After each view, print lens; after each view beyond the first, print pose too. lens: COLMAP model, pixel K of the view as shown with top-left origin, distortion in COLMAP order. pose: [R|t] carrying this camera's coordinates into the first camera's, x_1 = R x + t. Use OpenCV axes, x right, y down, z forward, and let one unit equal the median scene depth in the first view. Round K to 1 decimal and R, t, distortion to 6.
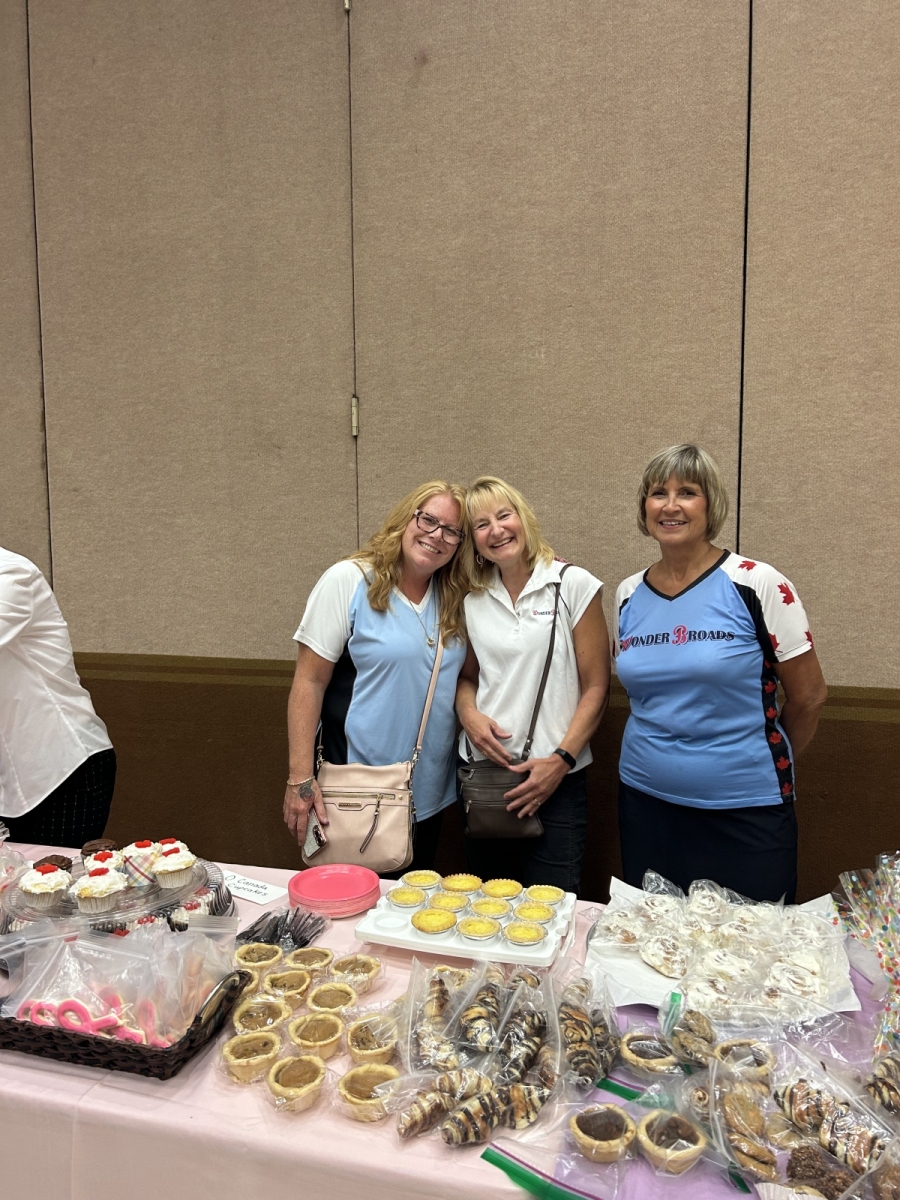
lens RADIAL K [[920.5, 0, 449.7], [0, 920.5, 598.2], [0, 0, 1]] dist [0.054143, -0.053383]
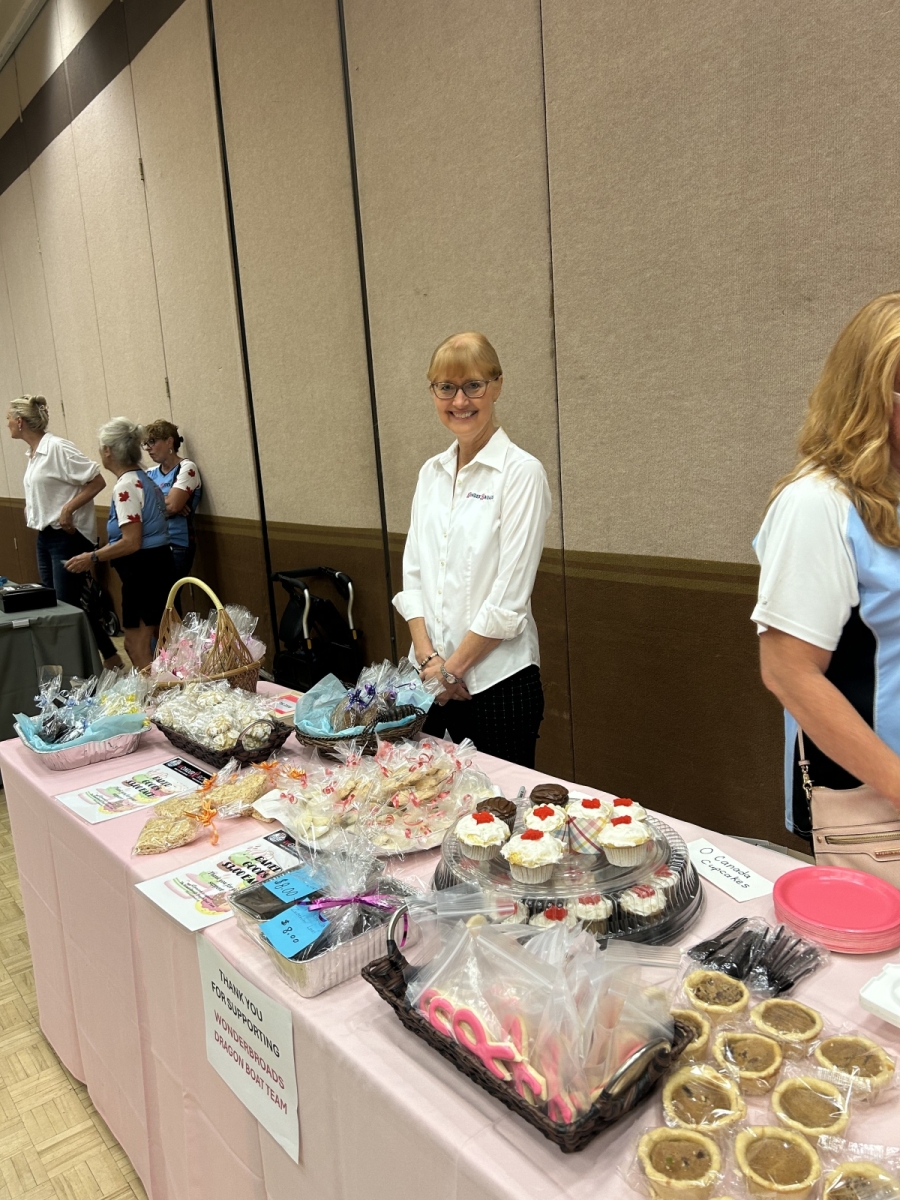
lens RADIAL K [[920.5, 0, 454.1], [0, 920.5, 601.7], [0, 0, 1]] dist [0.054143, -0.053383]
pose [[0.840397, 0.050305, -0.539631, 0.001187], [0.017868, 0.992570, 0.120355, -0.007733], [0.541676, -0.110788, 0.833254, 0.141082]]
